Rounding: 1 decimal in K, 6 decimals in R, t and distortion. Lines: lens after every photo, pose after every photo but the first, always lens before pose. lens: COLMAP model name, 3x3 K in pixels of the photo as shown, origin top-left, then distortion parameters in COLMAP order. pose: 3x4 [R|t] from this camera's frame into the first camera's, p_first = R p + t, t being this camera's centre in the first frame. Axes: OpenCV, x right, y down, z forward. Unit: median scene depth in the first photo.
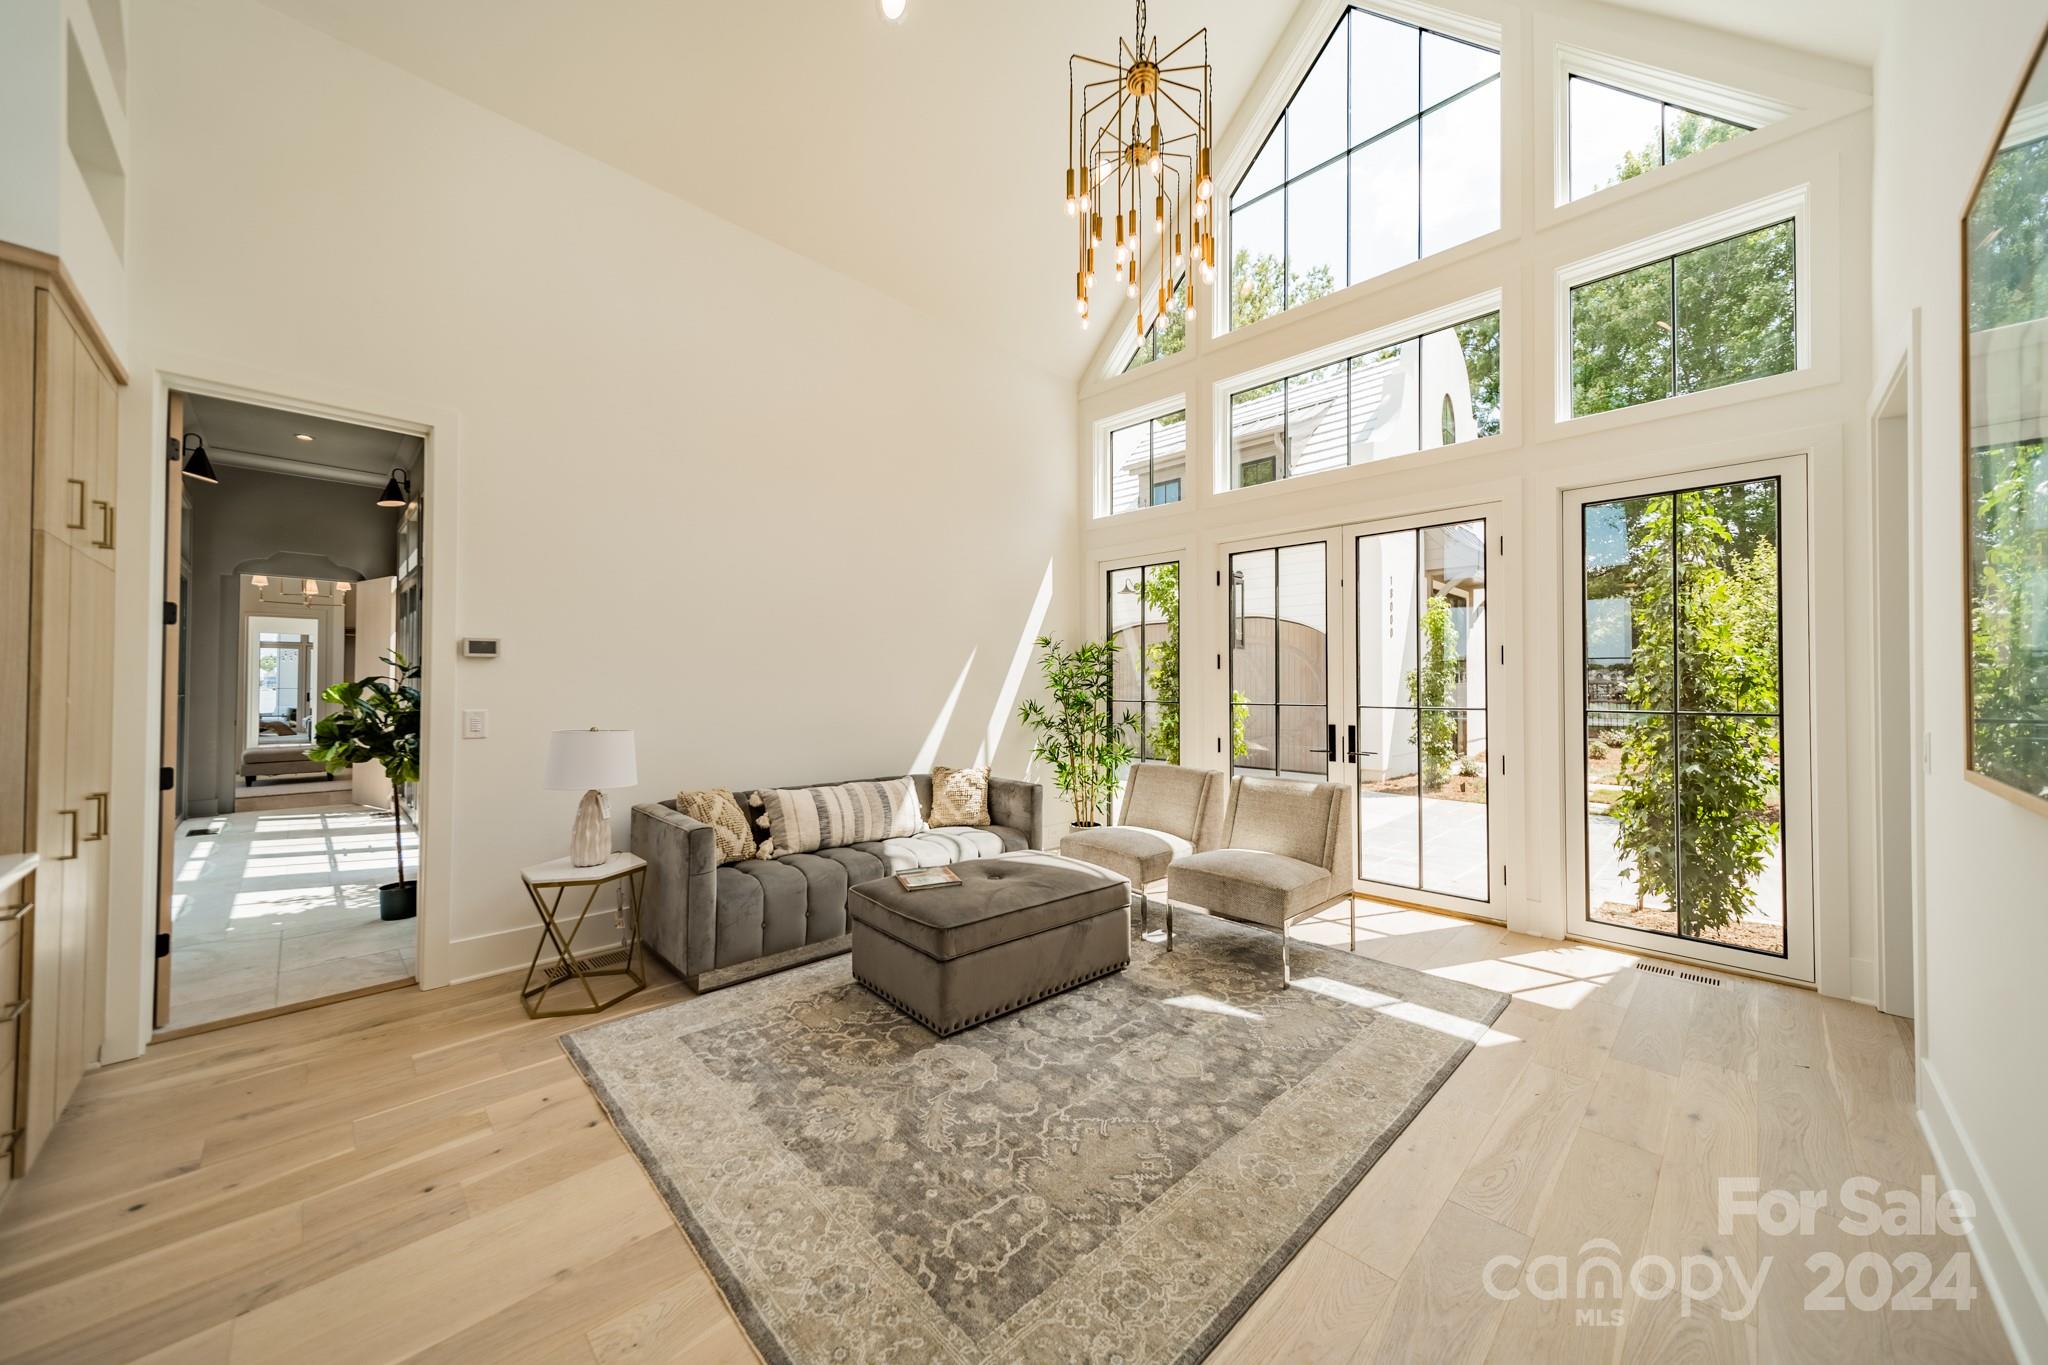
lens RADIAL K [[720.8, 0, 1024.8], [0, 720.8, 672.6], [0, 0, 1]] dist [0.008462, -0.000096]
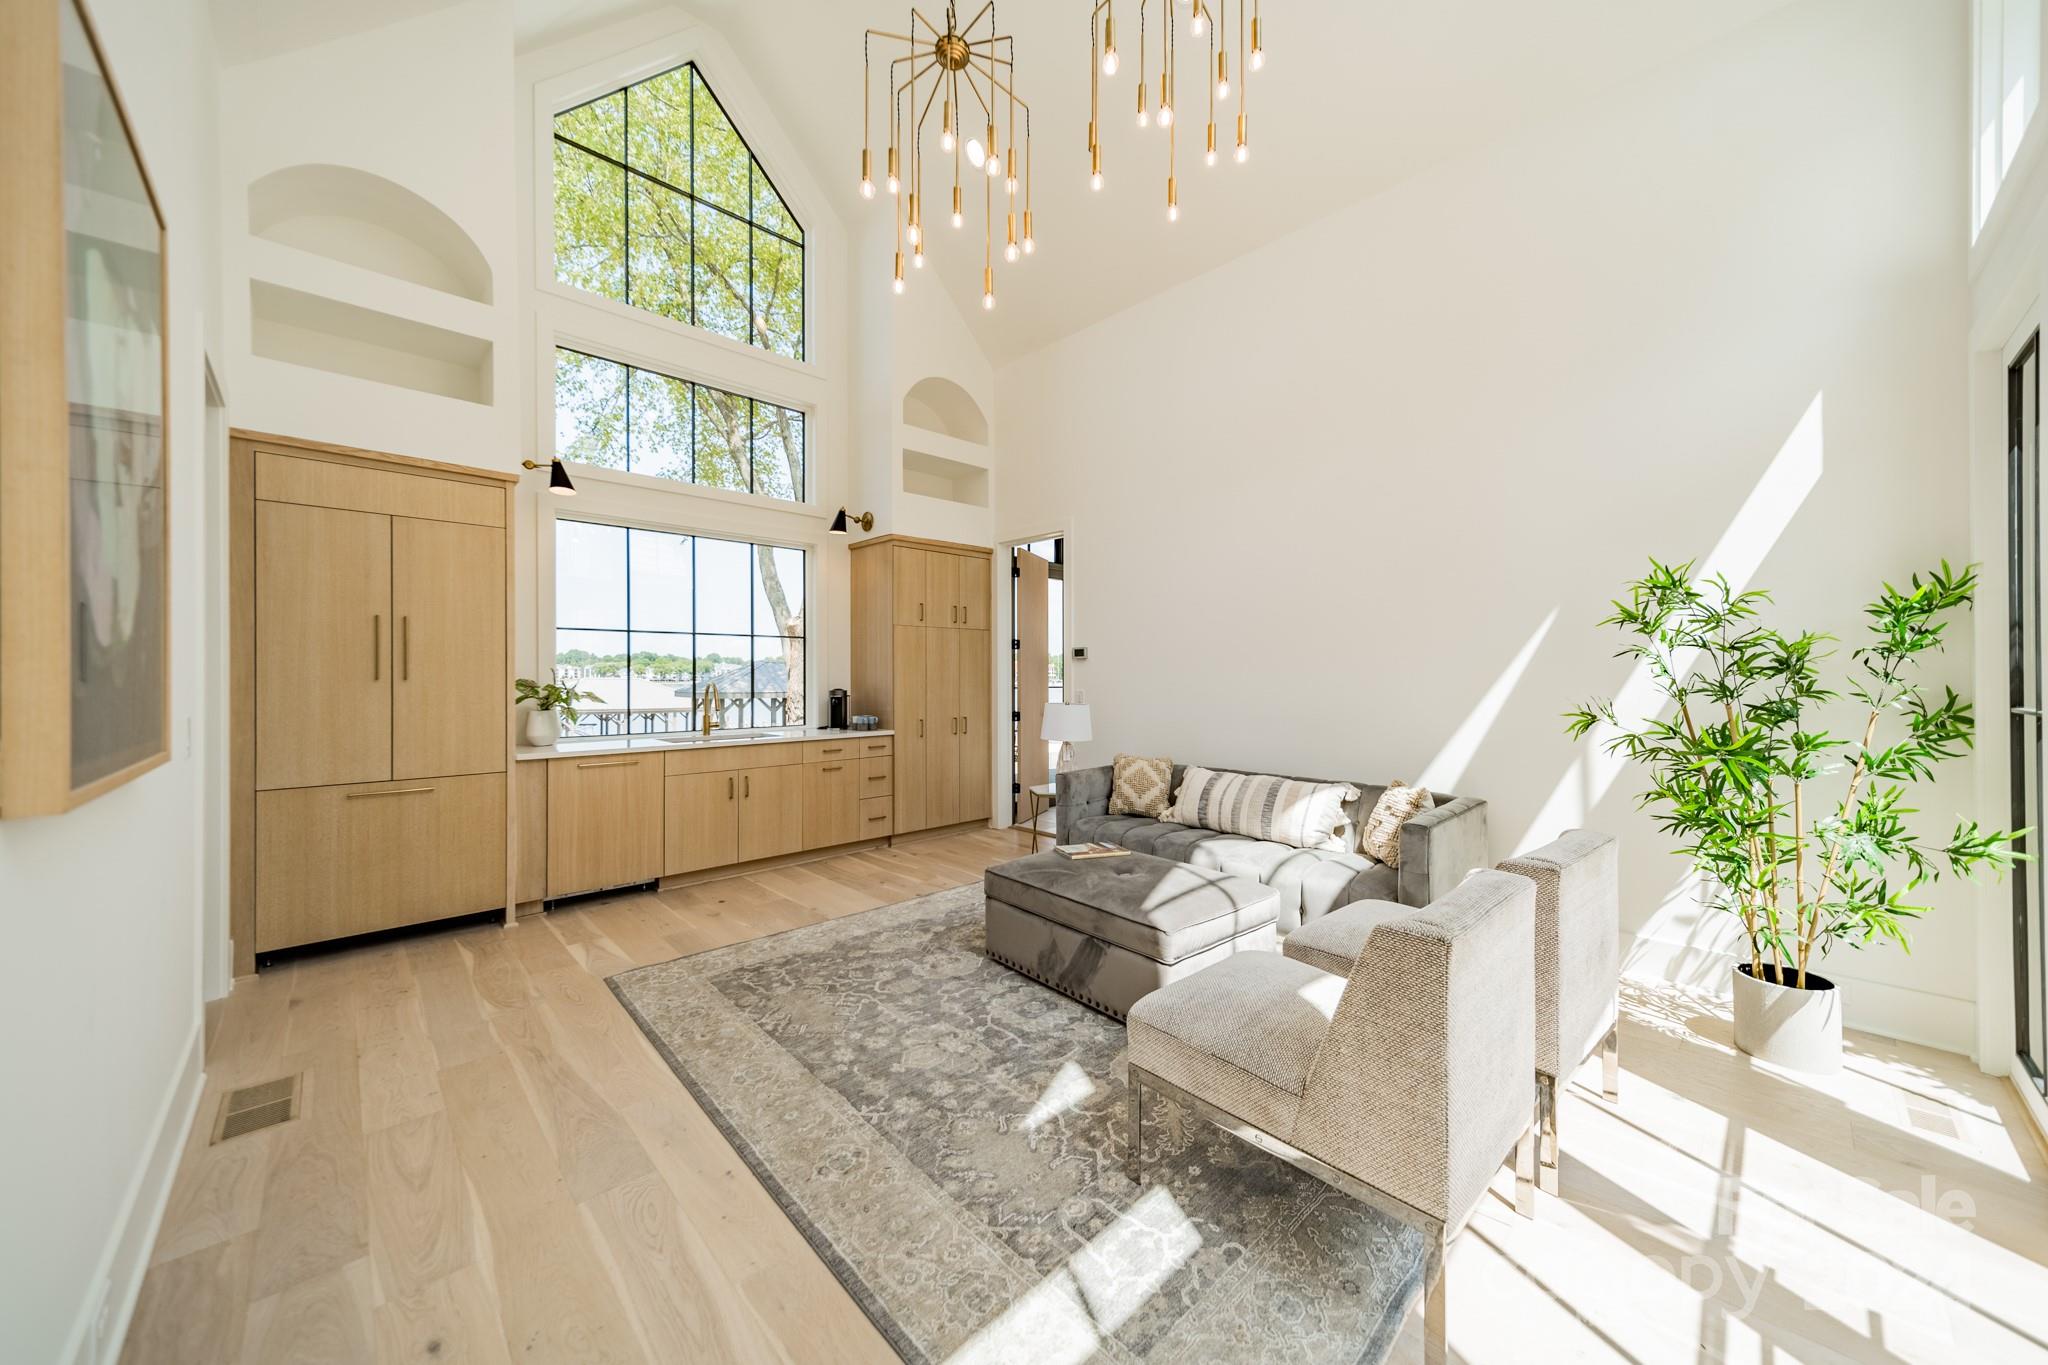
lens RADIAL K [[720.8, 0, 1024.8], [0, 720.8, 672.6], [0, 0, 1]] dist [0.008462, -0.000096]
pose [[-0.012979, -0.007317, -0.999889, 1.200765], [0.016615, 0.999834, -0.007532, 0.029797], [0.999778, -0.016711, -0.012856, 1.156164]]
